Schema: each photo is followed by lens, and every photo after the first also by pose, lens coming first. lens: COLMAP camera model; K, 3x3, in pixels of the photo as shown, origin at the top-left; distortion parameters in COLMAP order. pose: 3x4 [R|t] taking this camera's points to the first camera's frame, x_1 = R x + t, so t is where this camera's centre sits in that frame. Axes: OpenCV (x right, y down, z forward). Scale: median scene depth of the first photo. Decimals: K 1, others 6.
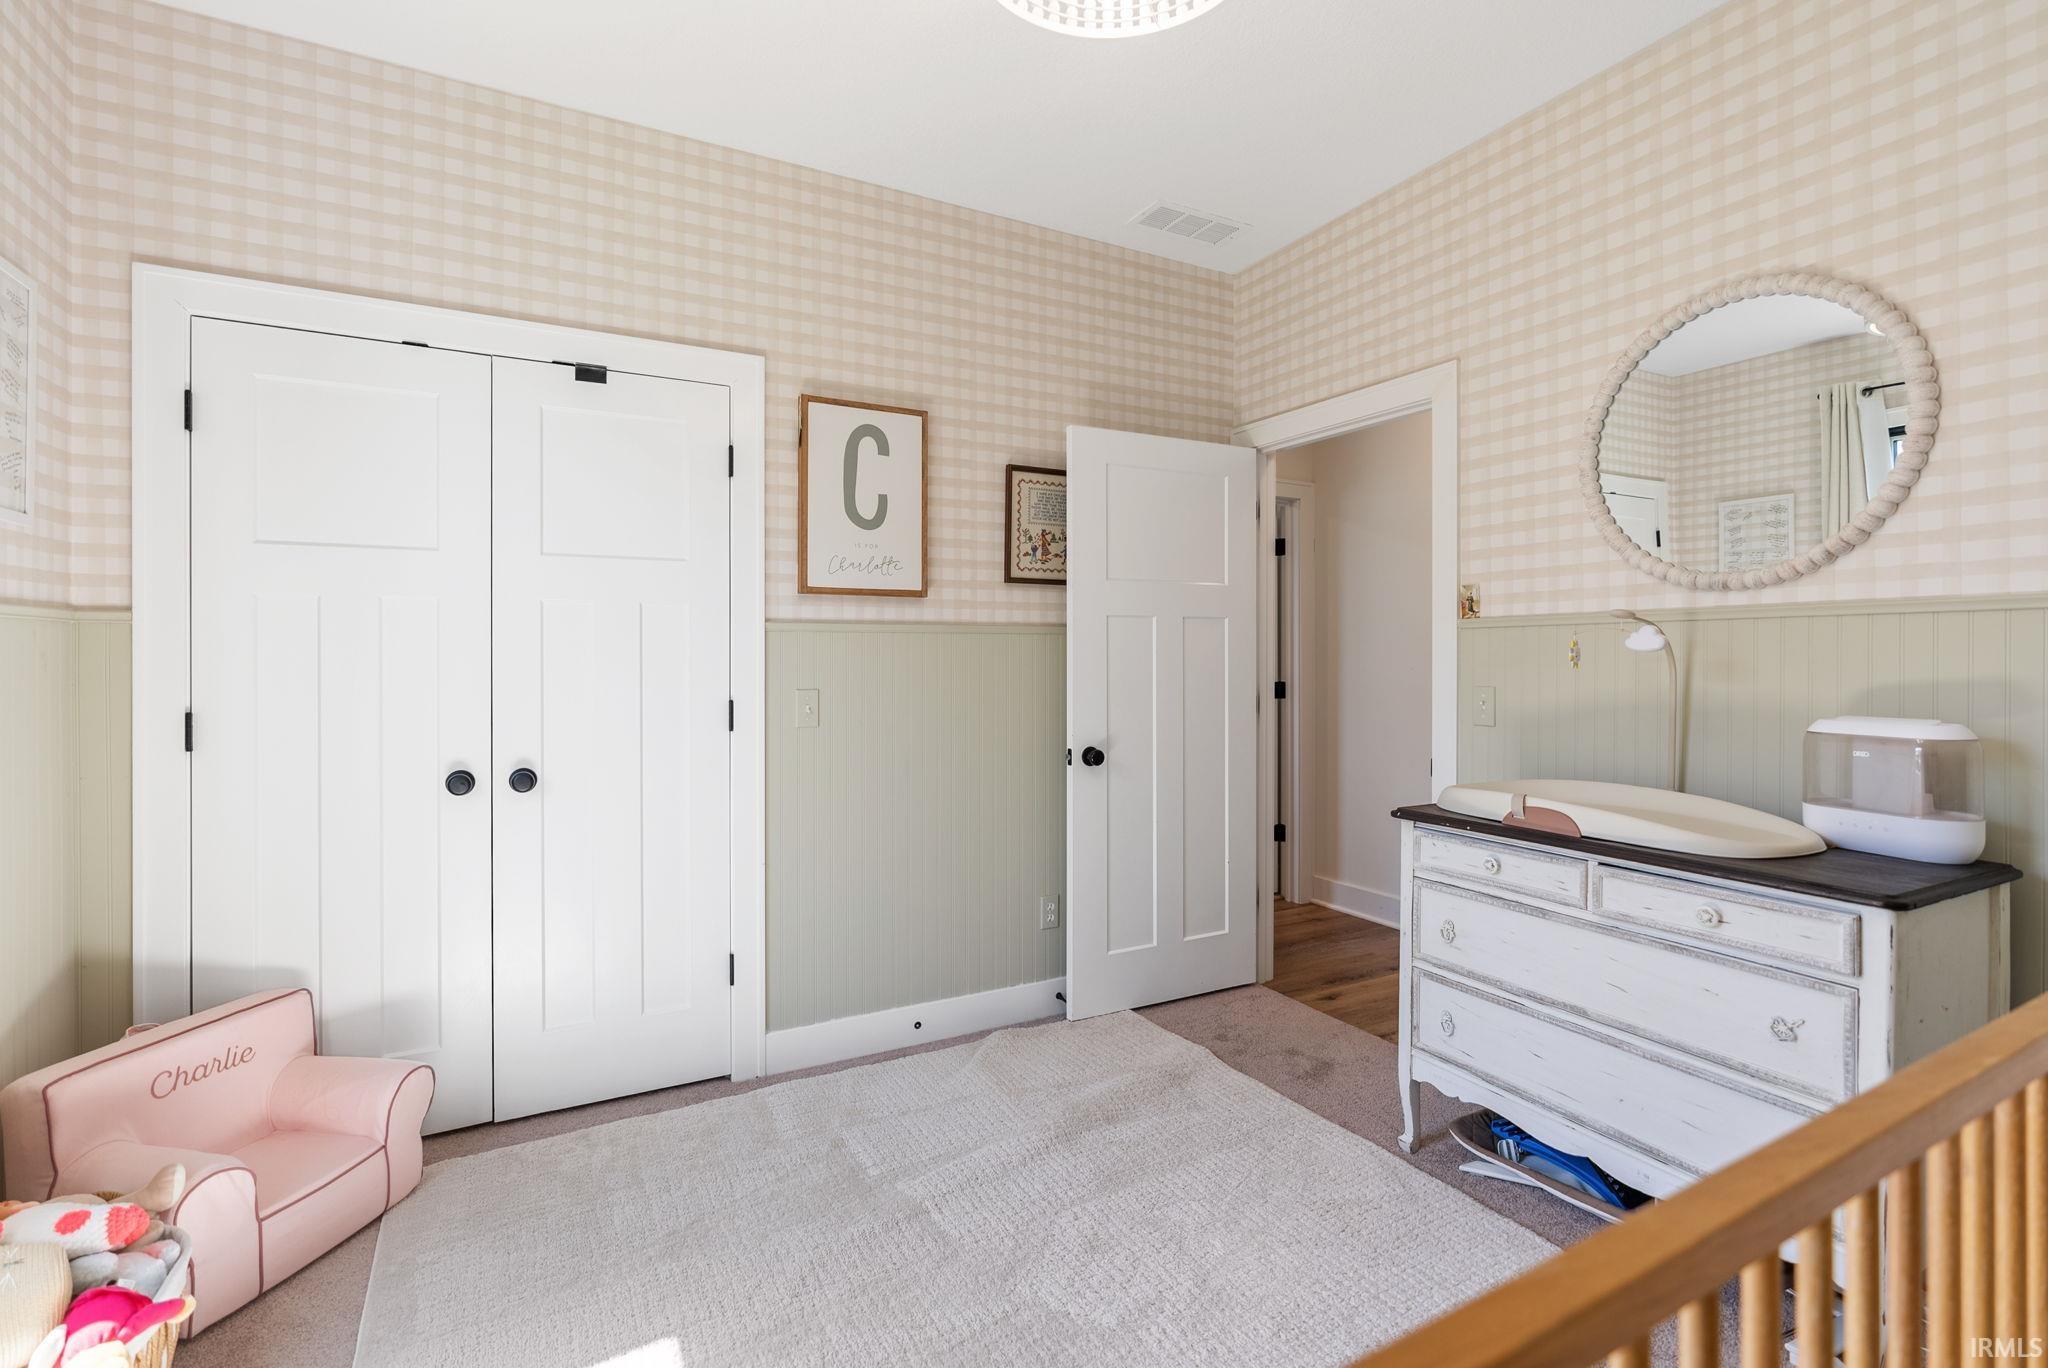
lens RADIAL K [[931.3, 0, 1037.2], [0, 931.3, 686.3], [0, 0, 1]] dist [-0.002202, -0.000165]
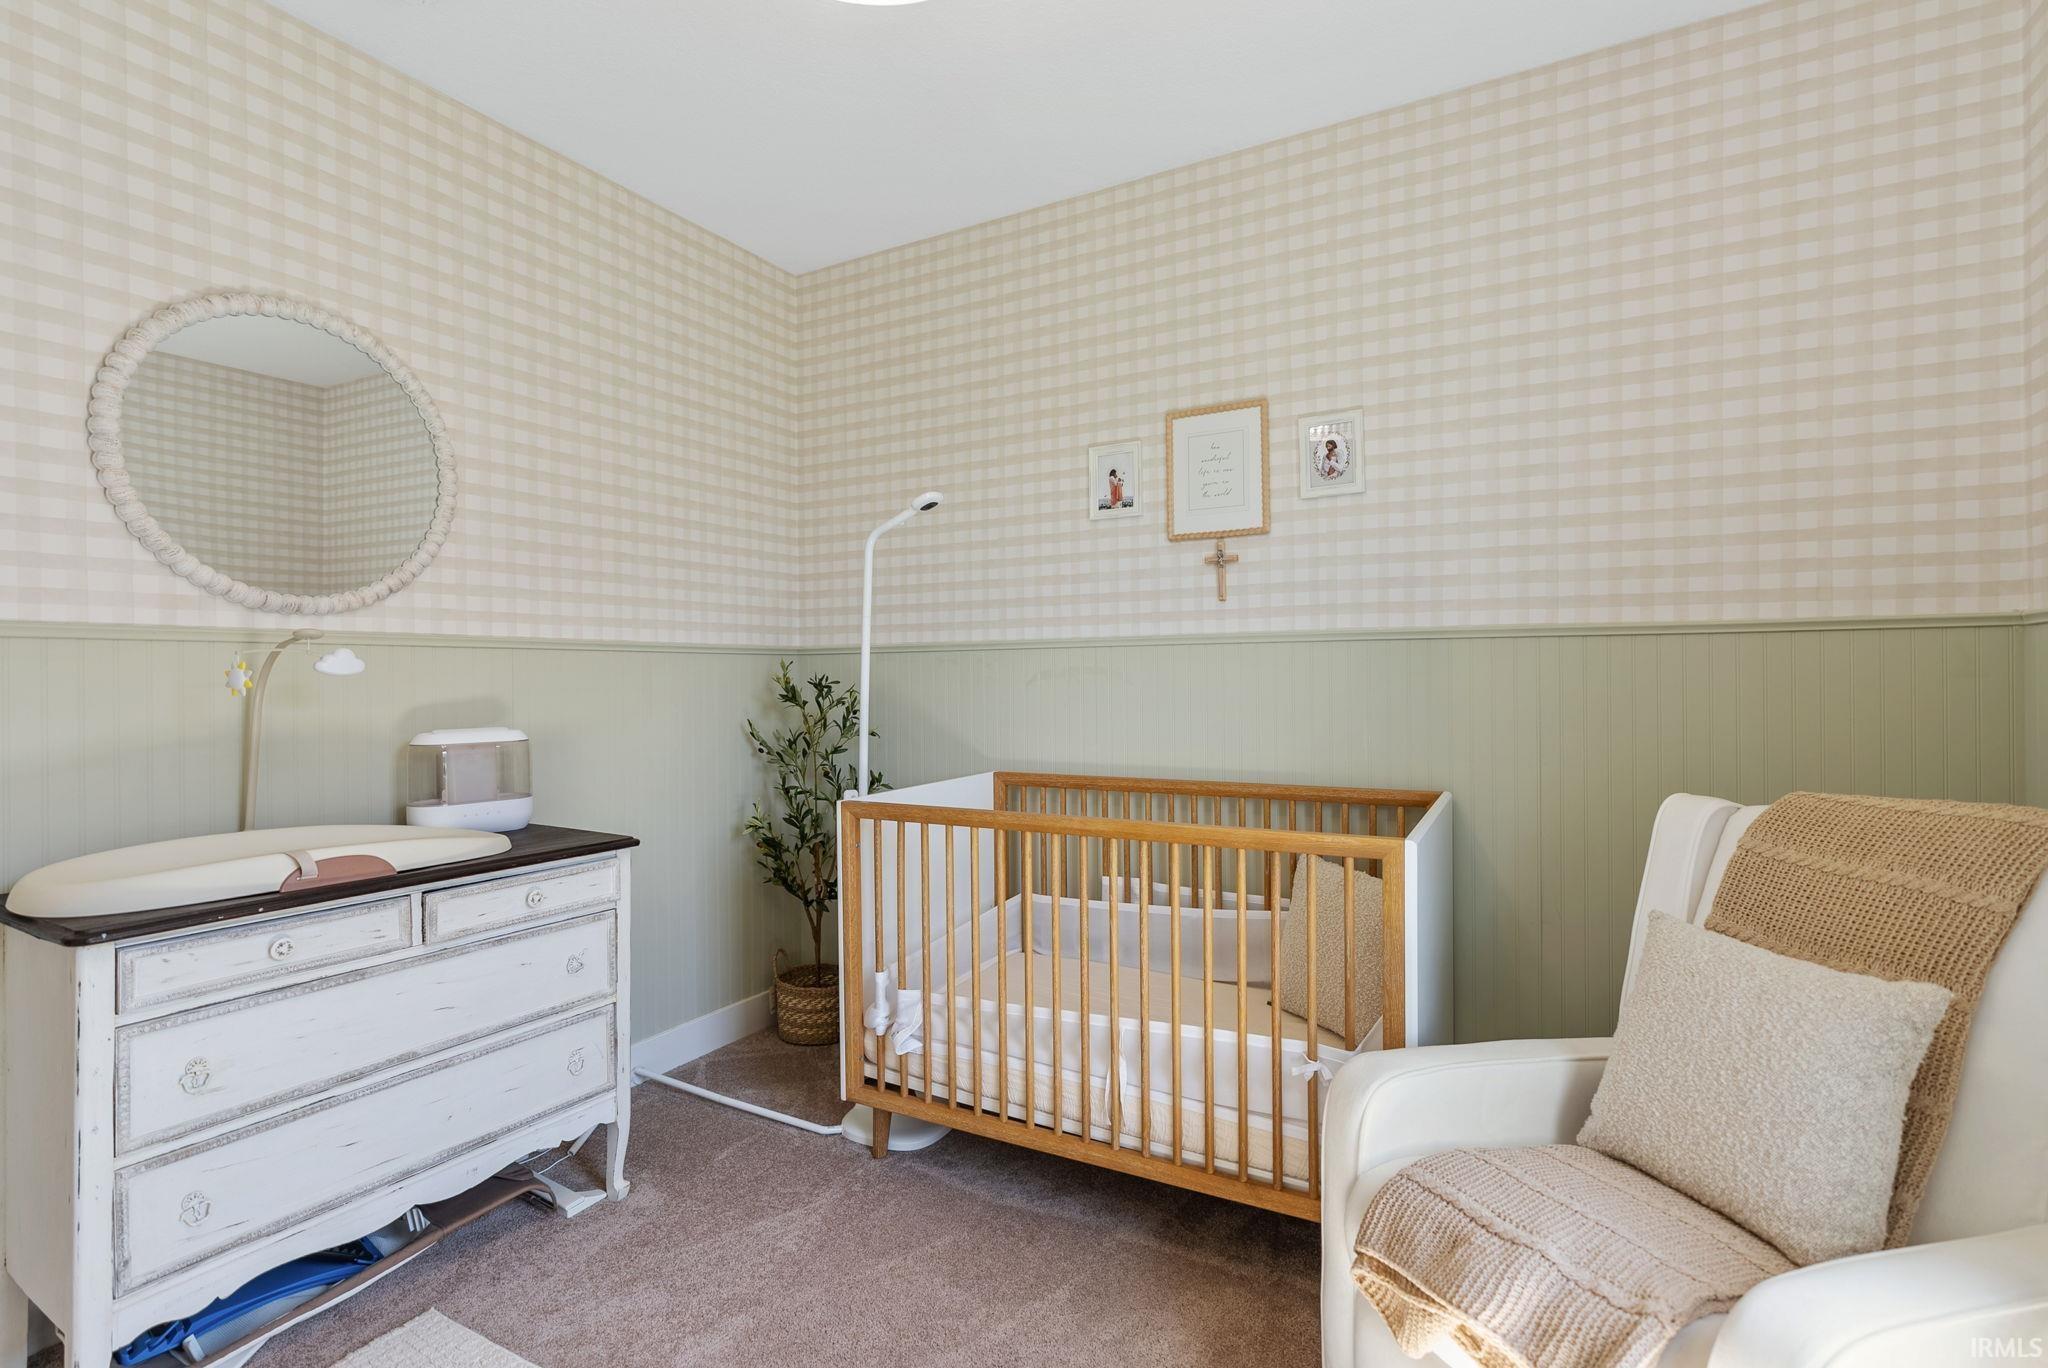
lens RADIAL K [[931.3, 0, 1037.2], [0, 931.3, 686.3], [0, 0, 1]] dist [-0.002202, -0.000165]
pose [[-0.530782, -0.005172, 0.847492, -0.543931], [0.030372, 0.999223, 0.025119, -0.029771], [-0.846964, 0.039073, -0.530213, 0.931568]]
